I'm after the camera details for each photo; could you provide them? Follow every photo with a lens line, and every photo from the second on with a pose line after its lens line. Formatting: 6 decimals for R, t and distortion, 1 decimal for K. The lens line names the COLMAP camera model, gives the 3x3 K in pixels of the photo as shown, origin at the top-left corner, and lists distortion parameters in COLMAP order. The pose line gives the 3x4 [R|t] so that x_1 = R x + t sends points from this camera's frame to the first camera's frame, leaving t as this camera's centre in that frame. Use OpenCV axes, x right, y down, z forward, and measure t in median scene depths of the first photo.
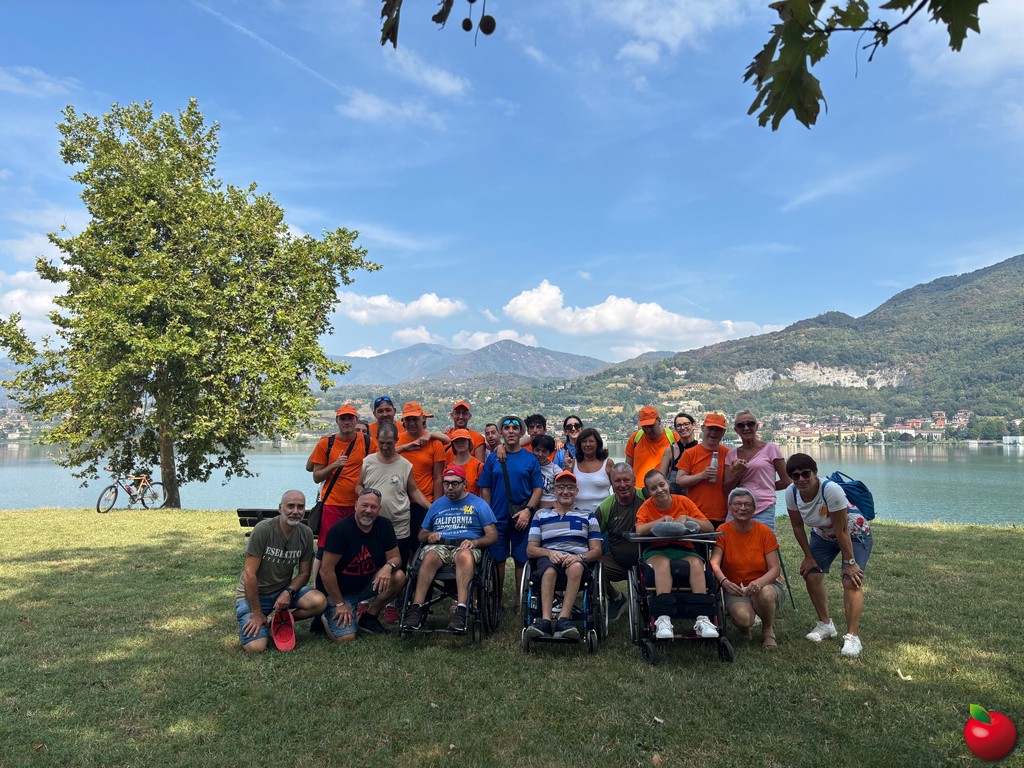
lens RADIAL K [[768.1, 0, 512.0], [0, 768.1, 384.0], [0, 0, 1]] dist [-0.003071, 0.002053]
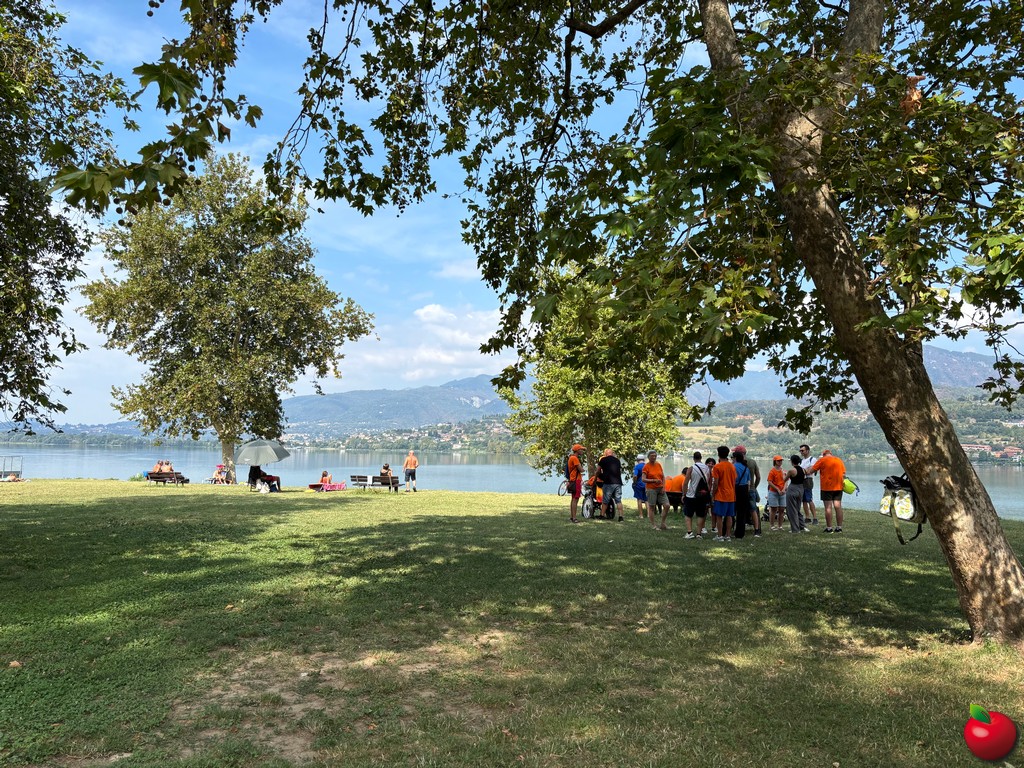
lens RADIAL K [[768.1, 0, 512.0], [0, 768.1, 384.0], [0, 0, 1]] dist [-0.003071, 0.002053]
pose [[0.877960, -0.021168, -0.478265, 0.193871], [0.011666, 0.999671, -0.022829, -0.044802], [0.478591, 0.014464, 0.877919, -0.536112]]
